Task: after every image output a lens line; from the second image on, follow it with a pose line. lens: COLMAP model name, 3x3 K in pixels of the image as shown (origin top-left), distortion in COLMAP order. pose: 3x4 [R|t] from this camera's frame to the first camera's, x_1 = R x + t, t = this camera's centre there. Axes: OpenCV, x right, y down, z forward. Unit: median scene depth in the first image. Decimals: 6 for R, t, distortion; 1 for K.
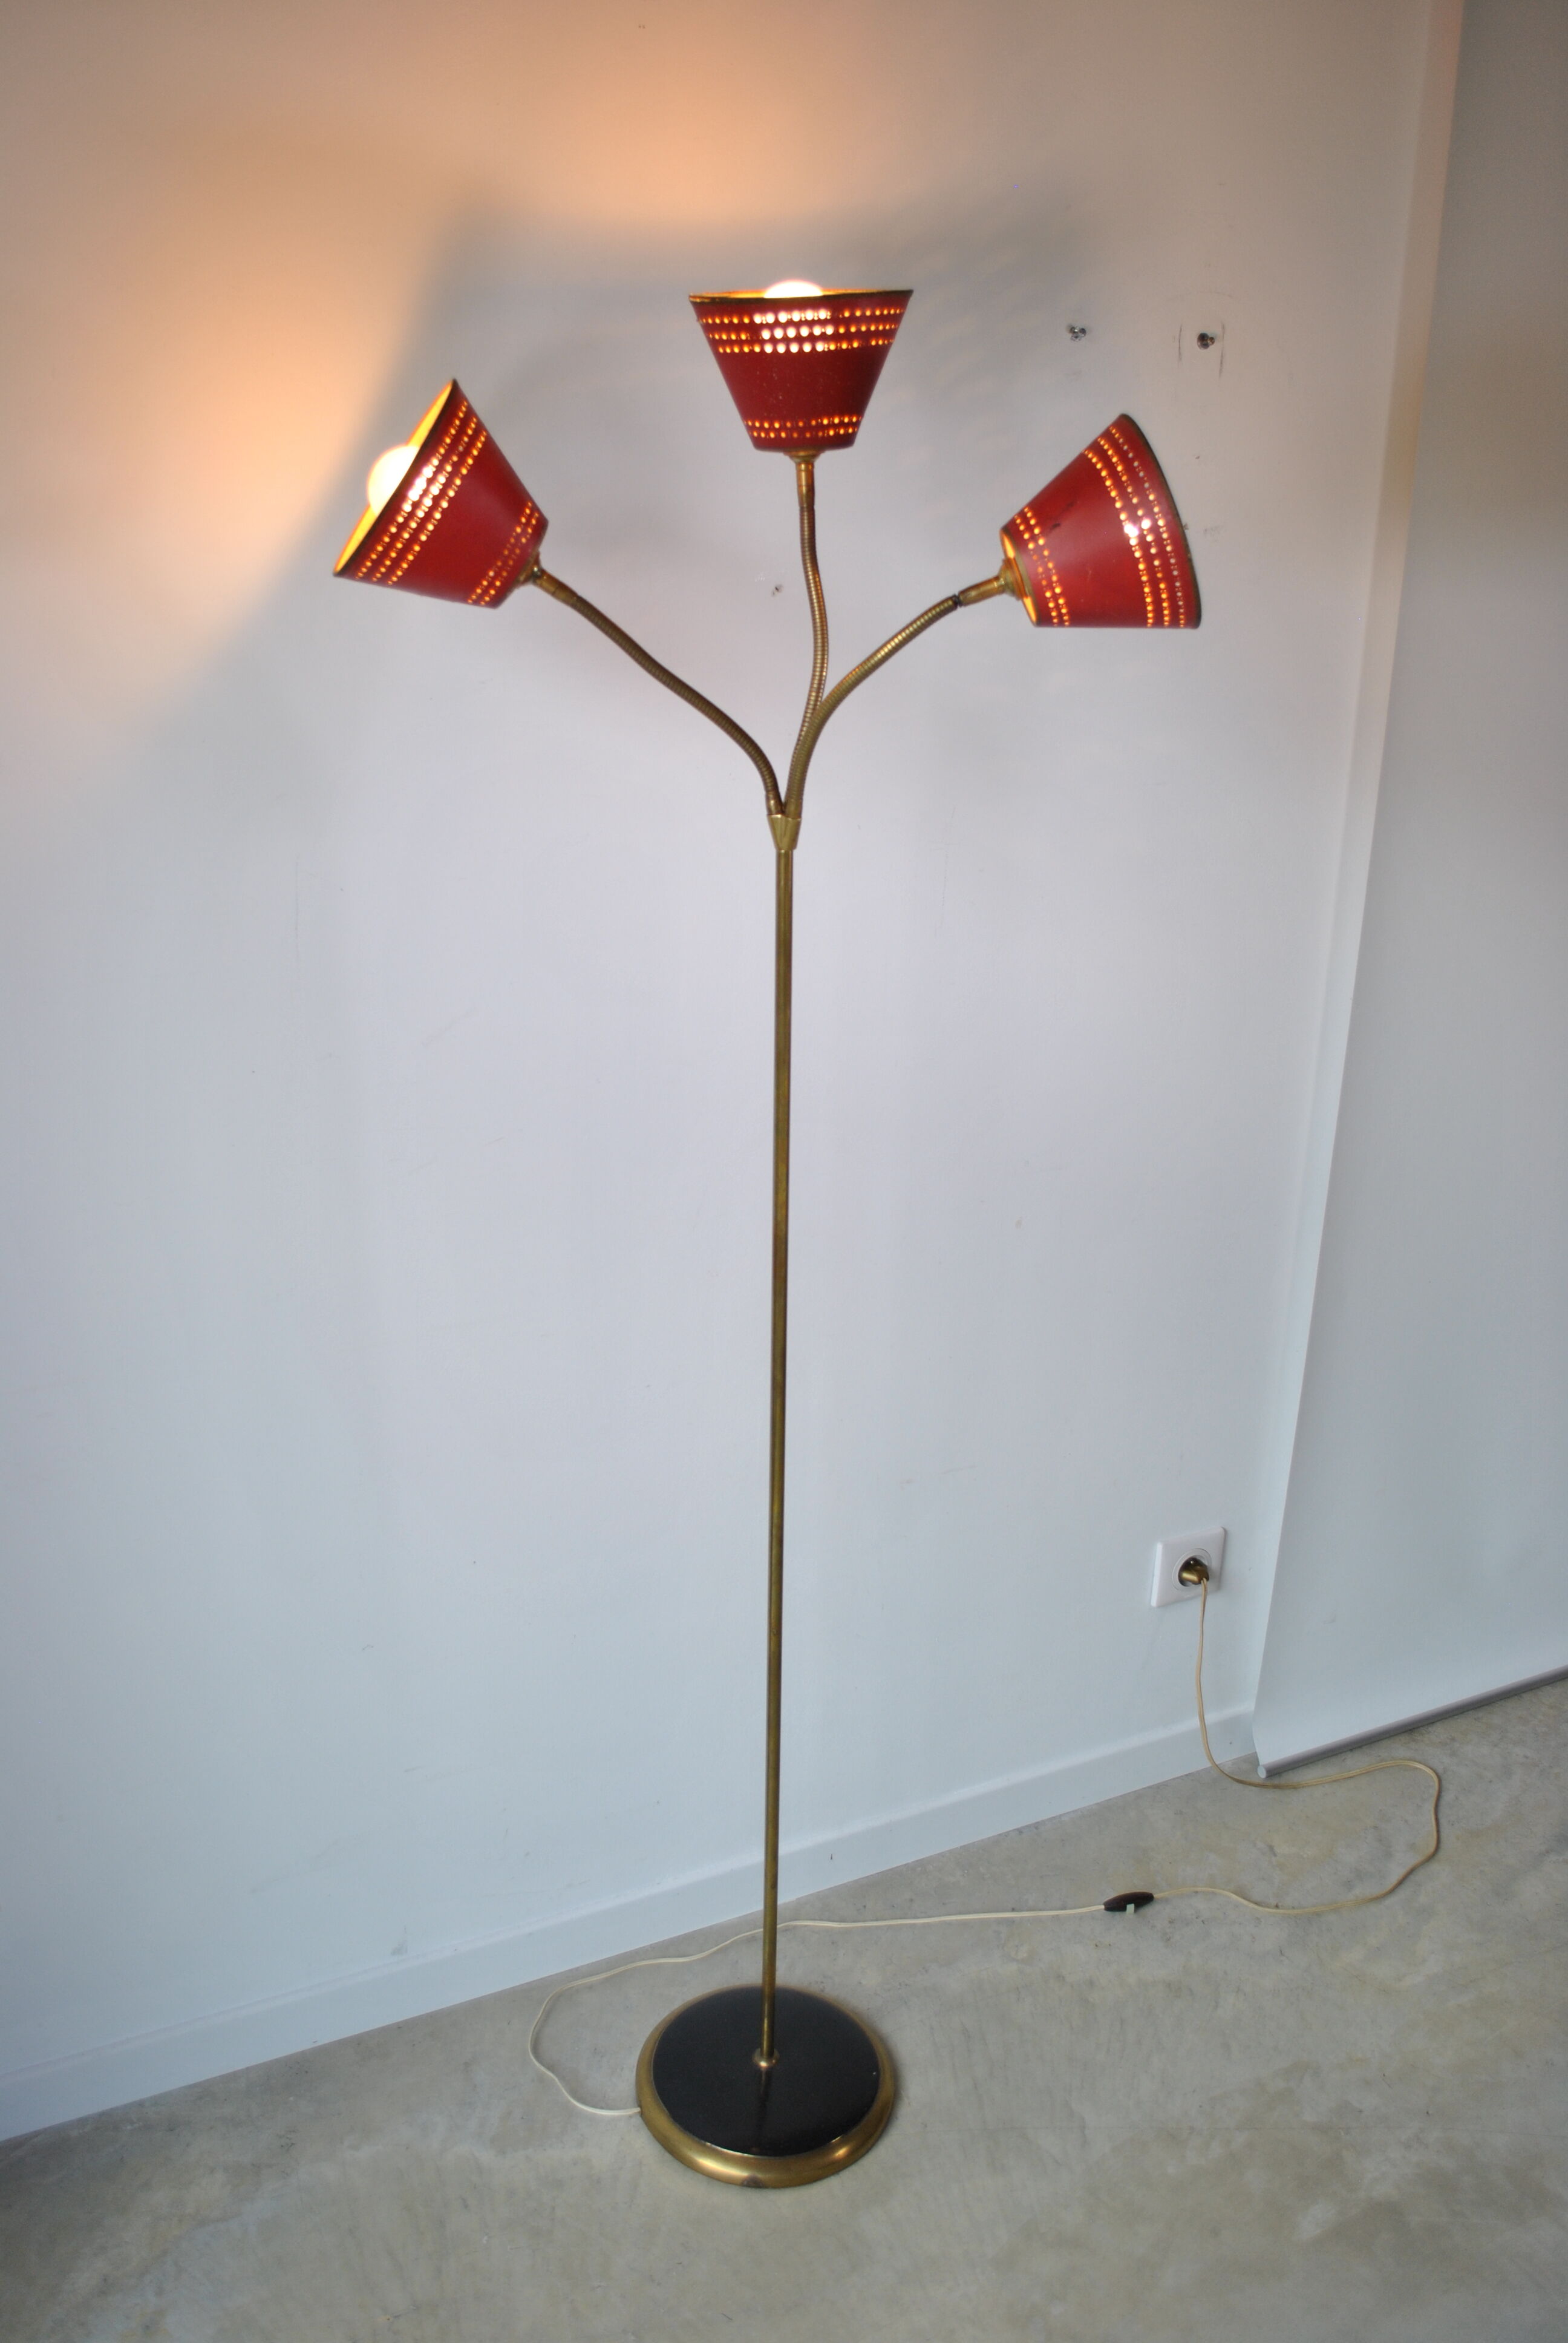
lens RADIAL K [[2118.3, 0, 758.9], [0, 2118.3, 1175.7], [0, 0, 1]] dist [-0.076245, 0.012483]
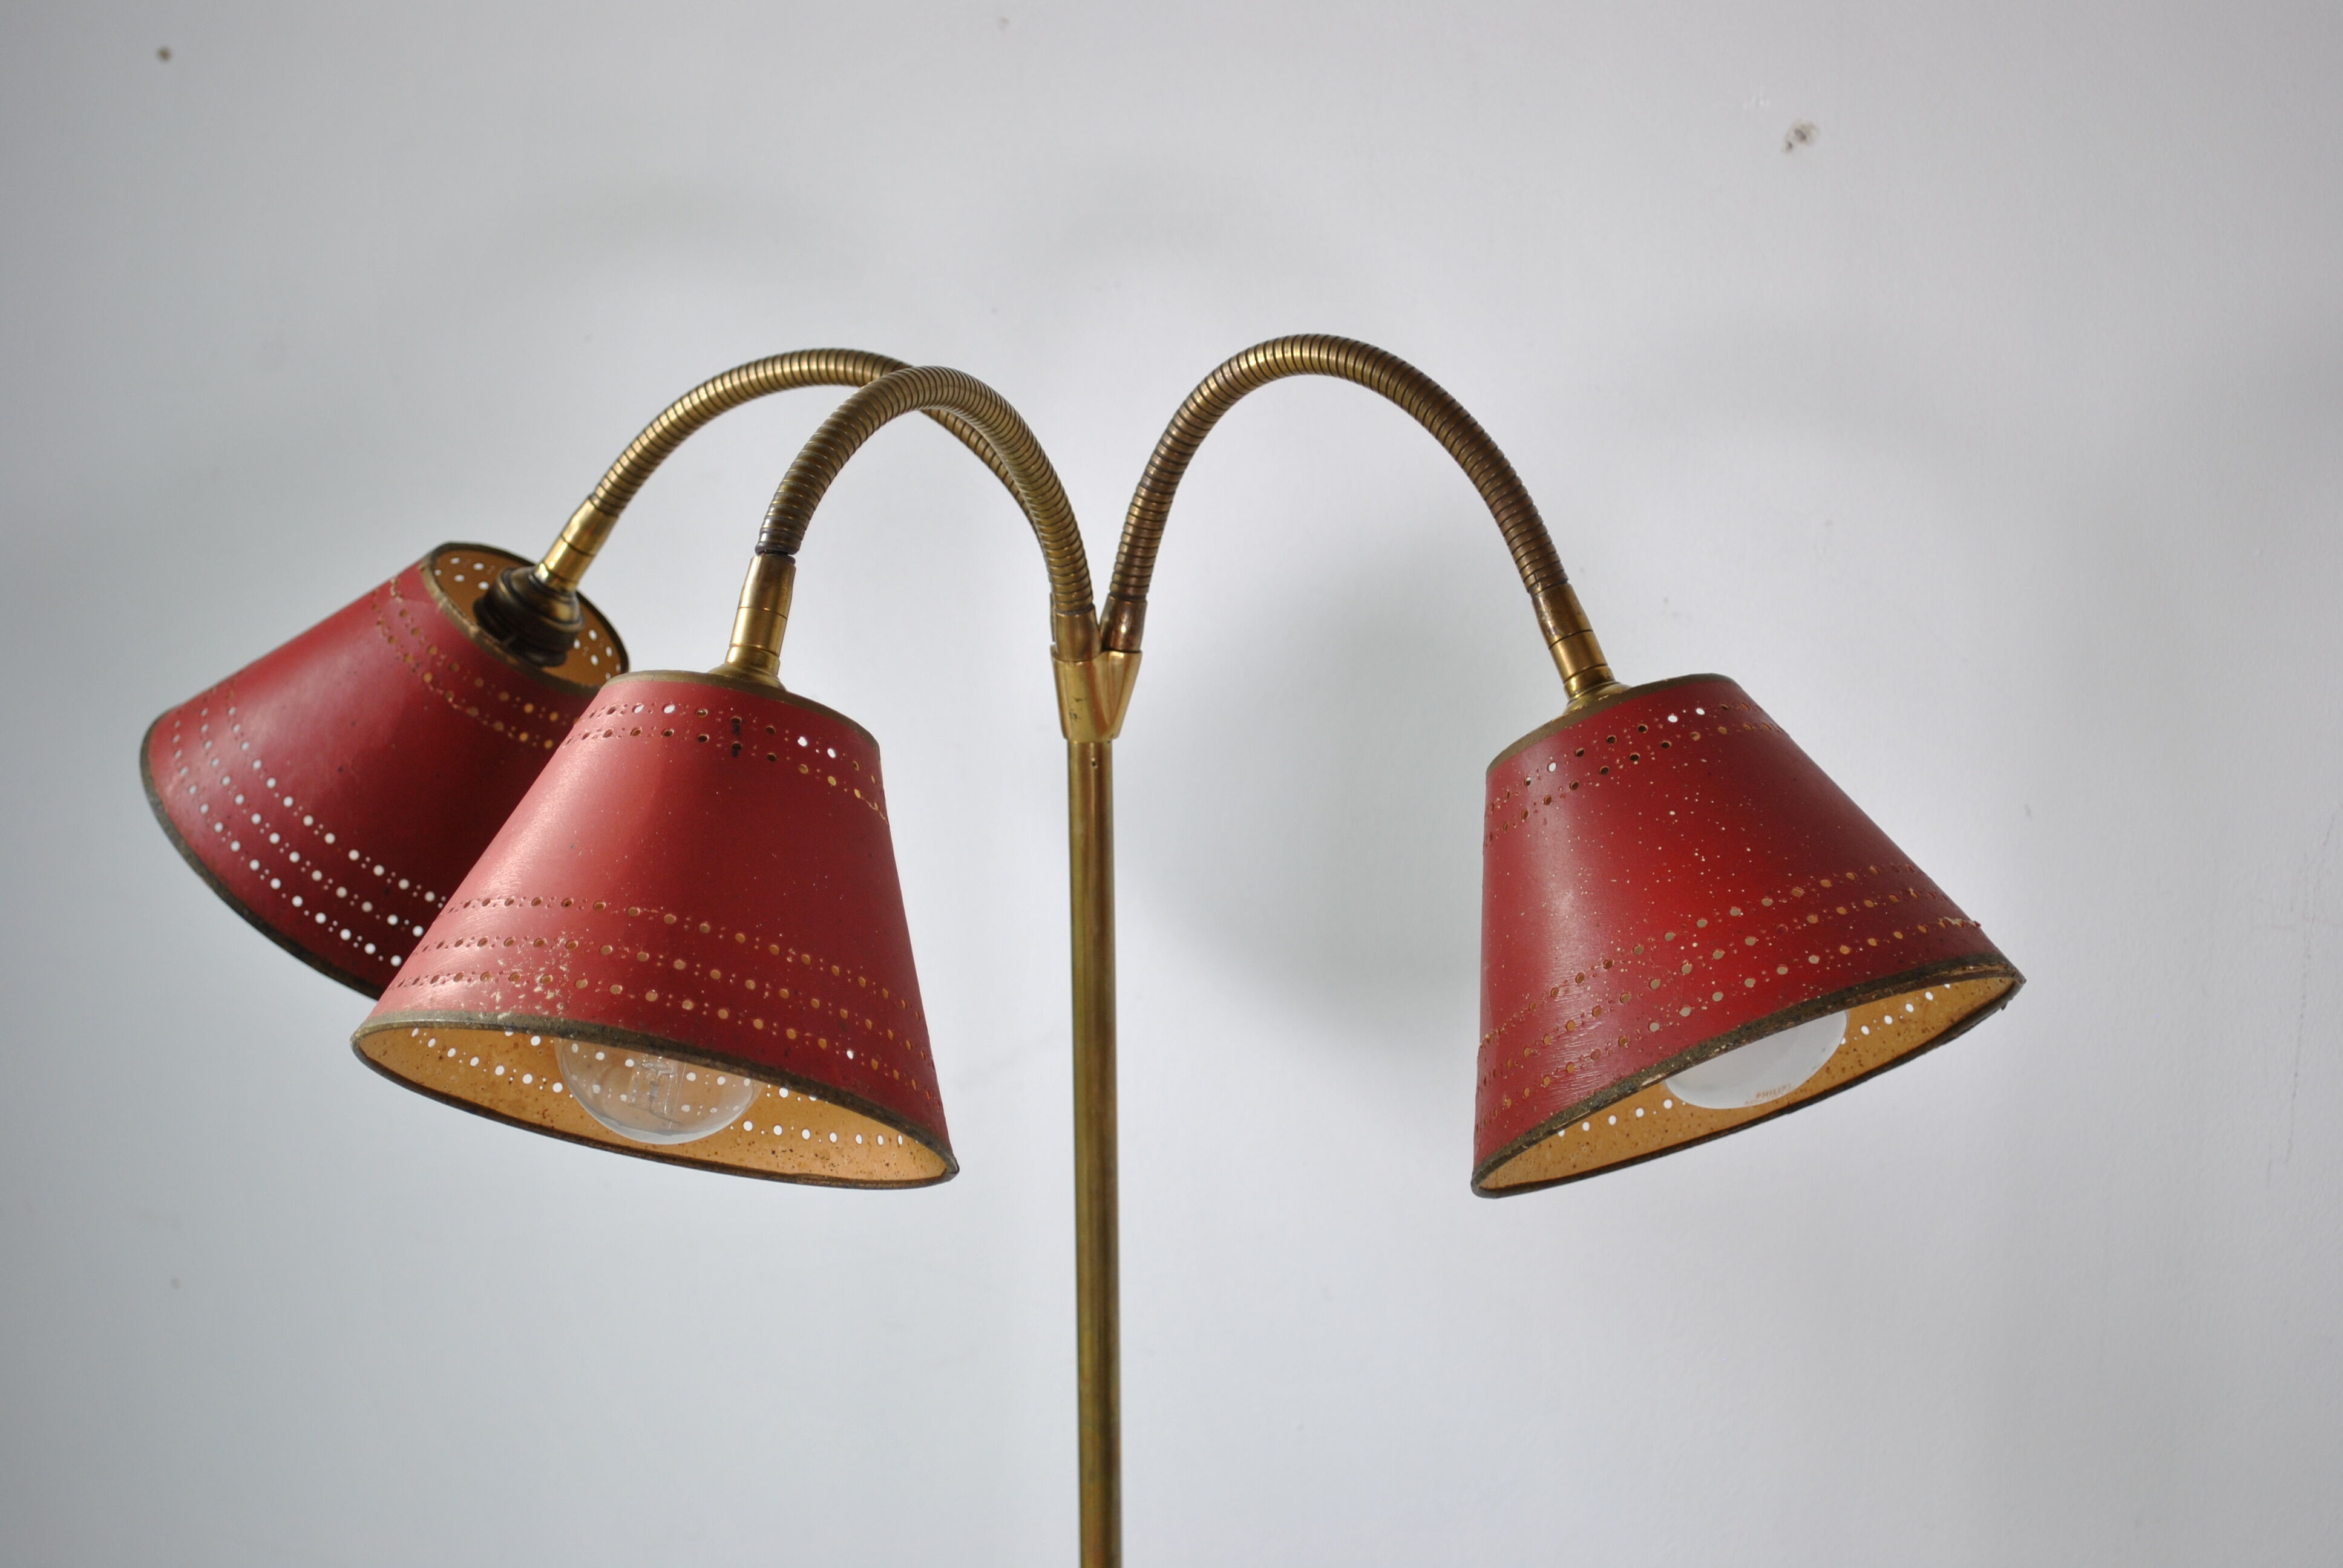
lens RADIAL K [[4634.2, 0, 1187.9], [0, 4634.2, 761.3], [0, 0, 1]] dist [-0.016201, 0.000000]
pose [[0.556185, 0.171034, -0.813268, 0.625948], [-0.299249, 0.954167, -0.003988, -0.132846], [0.775311, 0.245588, 0.581875, 0.451376]]
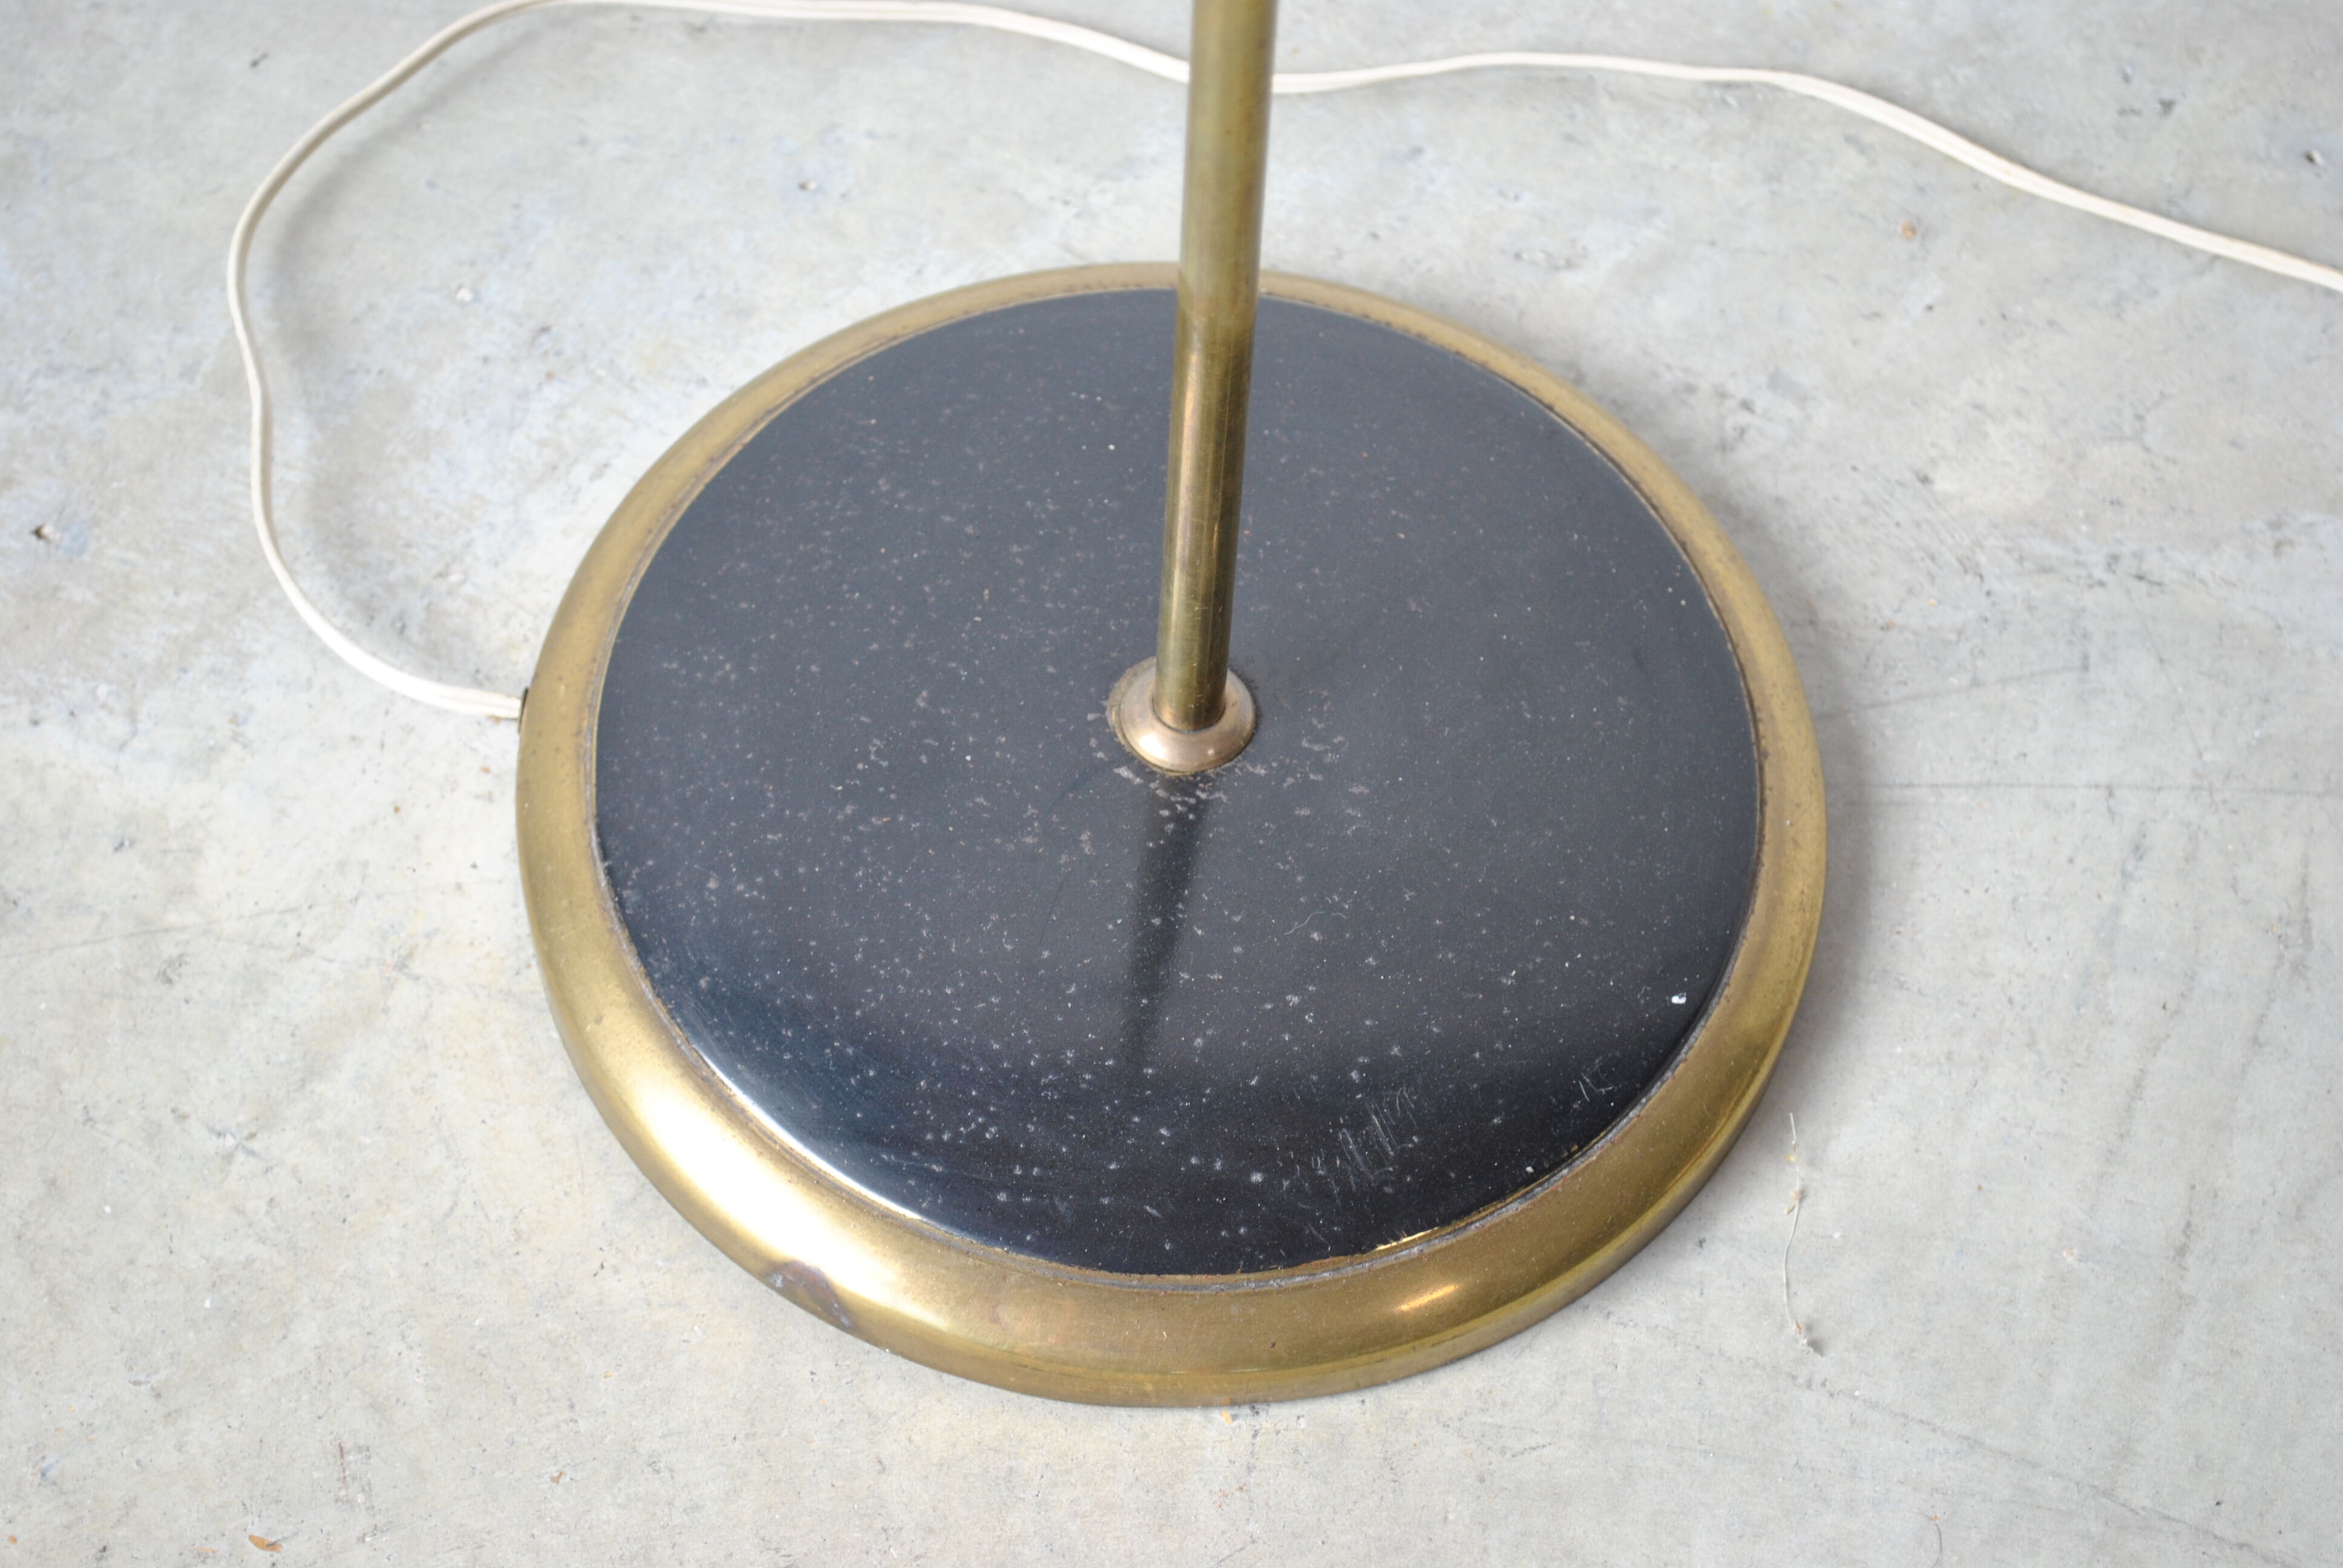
lens RADIAL K [[4933.4, 0, 1160.2], [0, 4933.4, 782.4], [0, 0, 1]] dist [0.025261, 0.000000]
pose [[0.896399, 0.381430, -0.225787, 0.119315], [-0.180586, 0.779473, 0.599842, 0.171190], [0.404793, -0.496924, 0.767600, 0.720430]]
